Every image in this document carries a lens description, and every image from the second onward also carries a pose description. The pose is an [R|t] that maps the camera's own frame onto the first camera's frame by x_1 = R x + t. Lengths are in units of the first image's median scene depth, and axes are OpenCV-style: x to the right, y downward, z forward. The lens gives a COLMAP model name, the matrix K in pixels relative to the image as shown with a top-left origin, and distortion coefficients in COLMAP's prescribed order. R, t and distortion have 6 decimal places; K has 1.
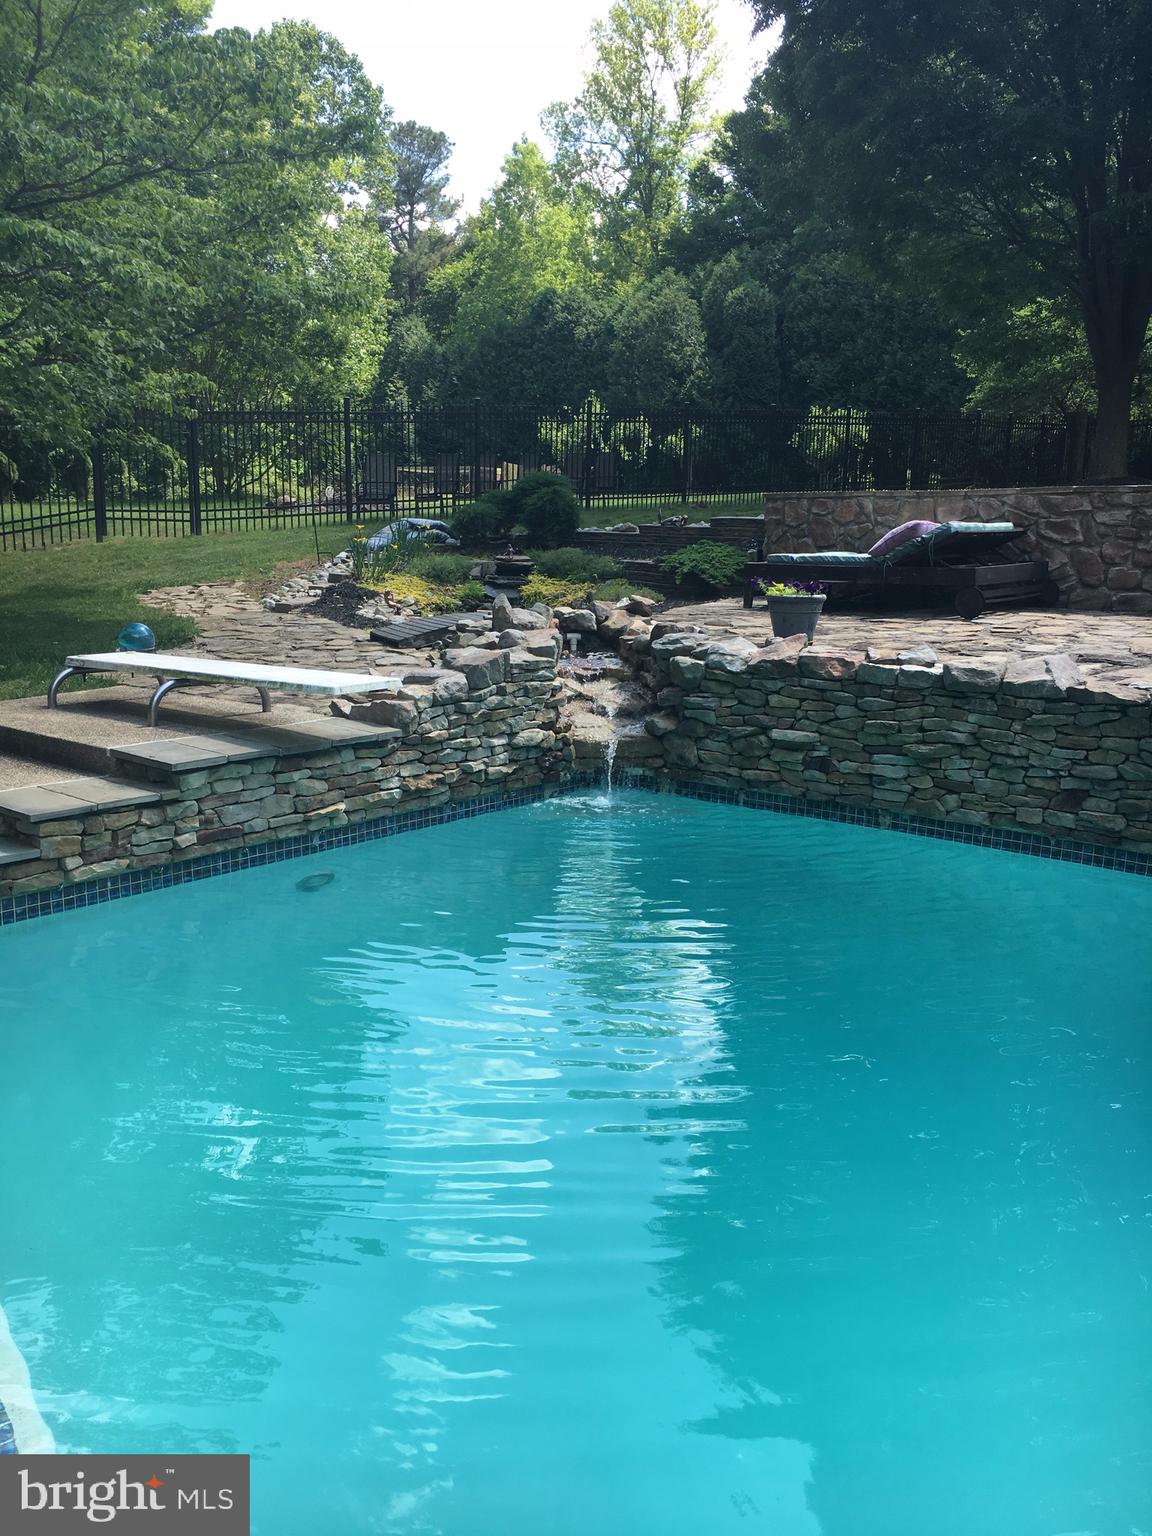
lens RADIAL K [[1431.1, 0, 576.0], [0, 1431.1, 768.0], [0, 0, 1]] dist [-0.013176, -0.003270]
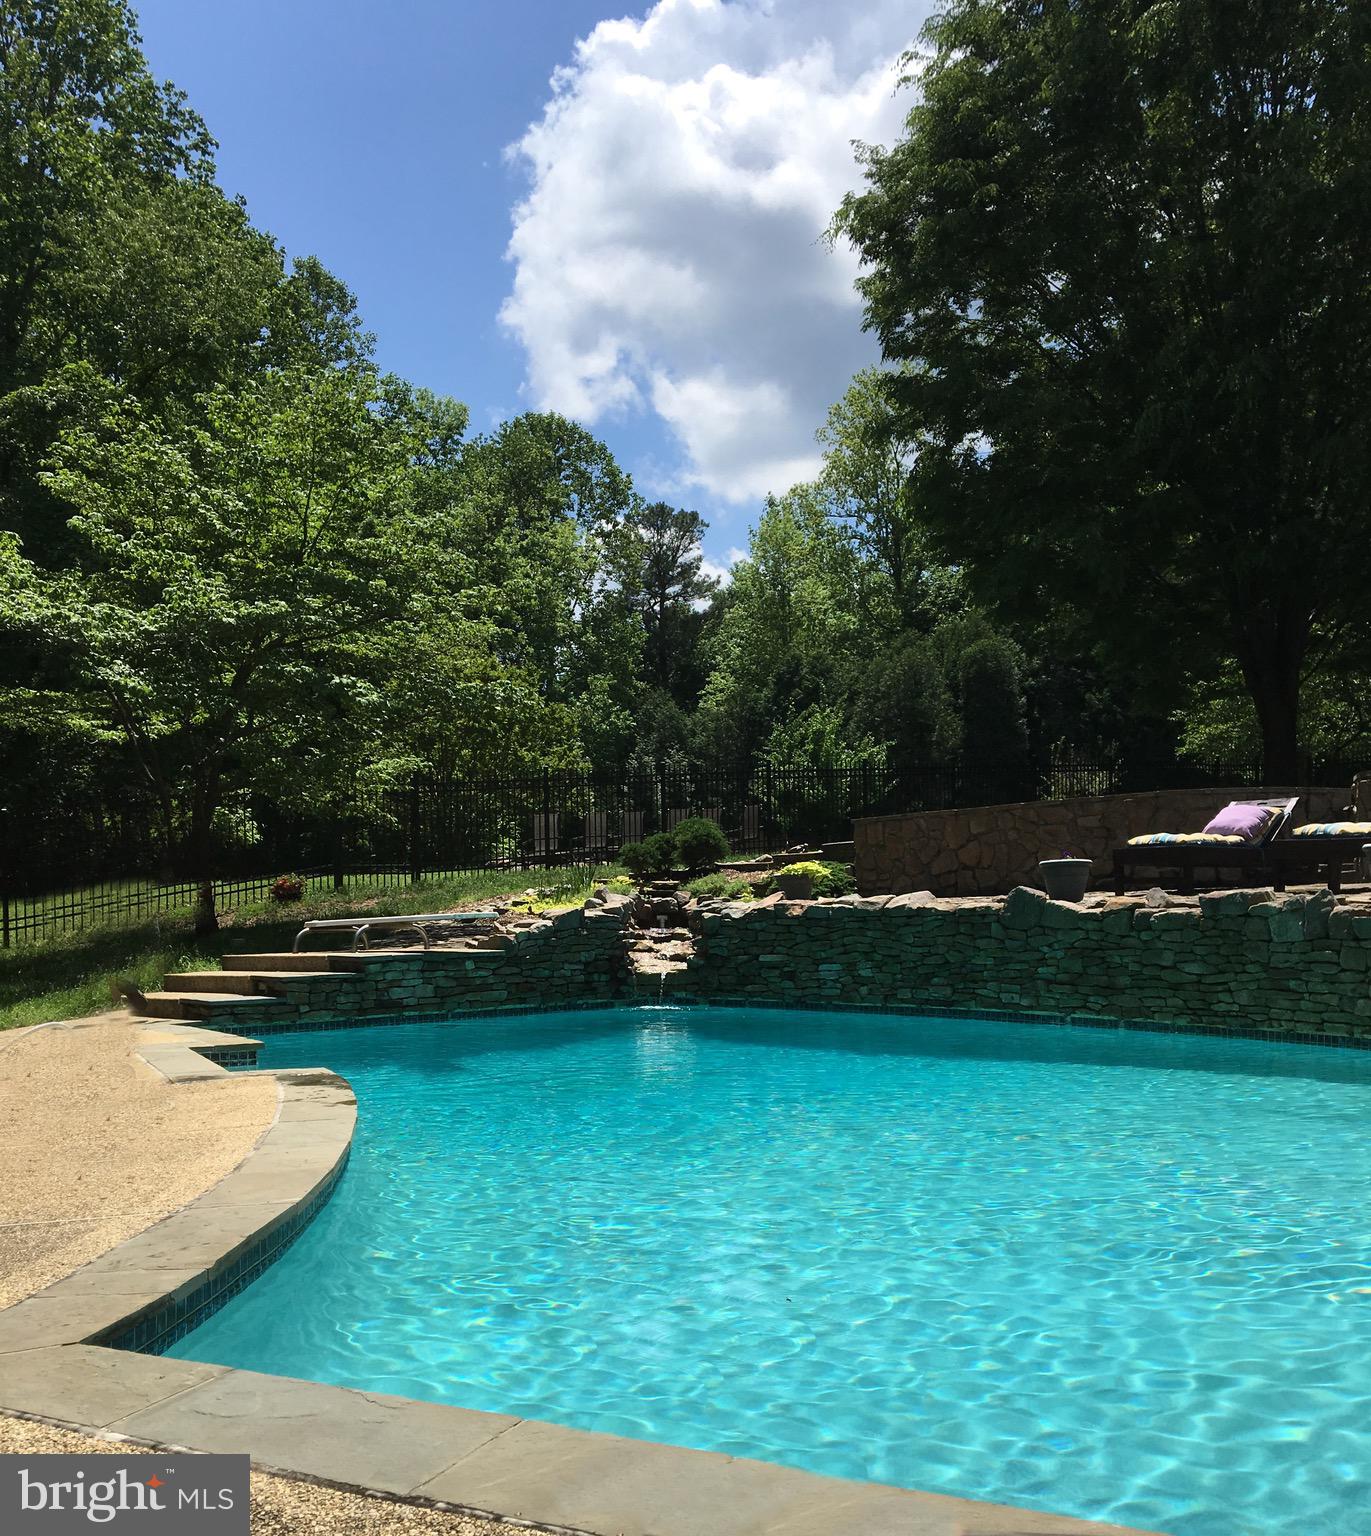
lens RADIAL K [[1664.9, 0, 685.5], [0, 1664.9, 768.0], [0, 0, 1]] dist [0.005188, 0.001659]
pose [[0.992123, -0.044900, -0.116944, 0.269542], [0.013612, 0.966669, -0.255667, 0.225114], [0.124526, 0.252061, 0.959666, -0.719319]]
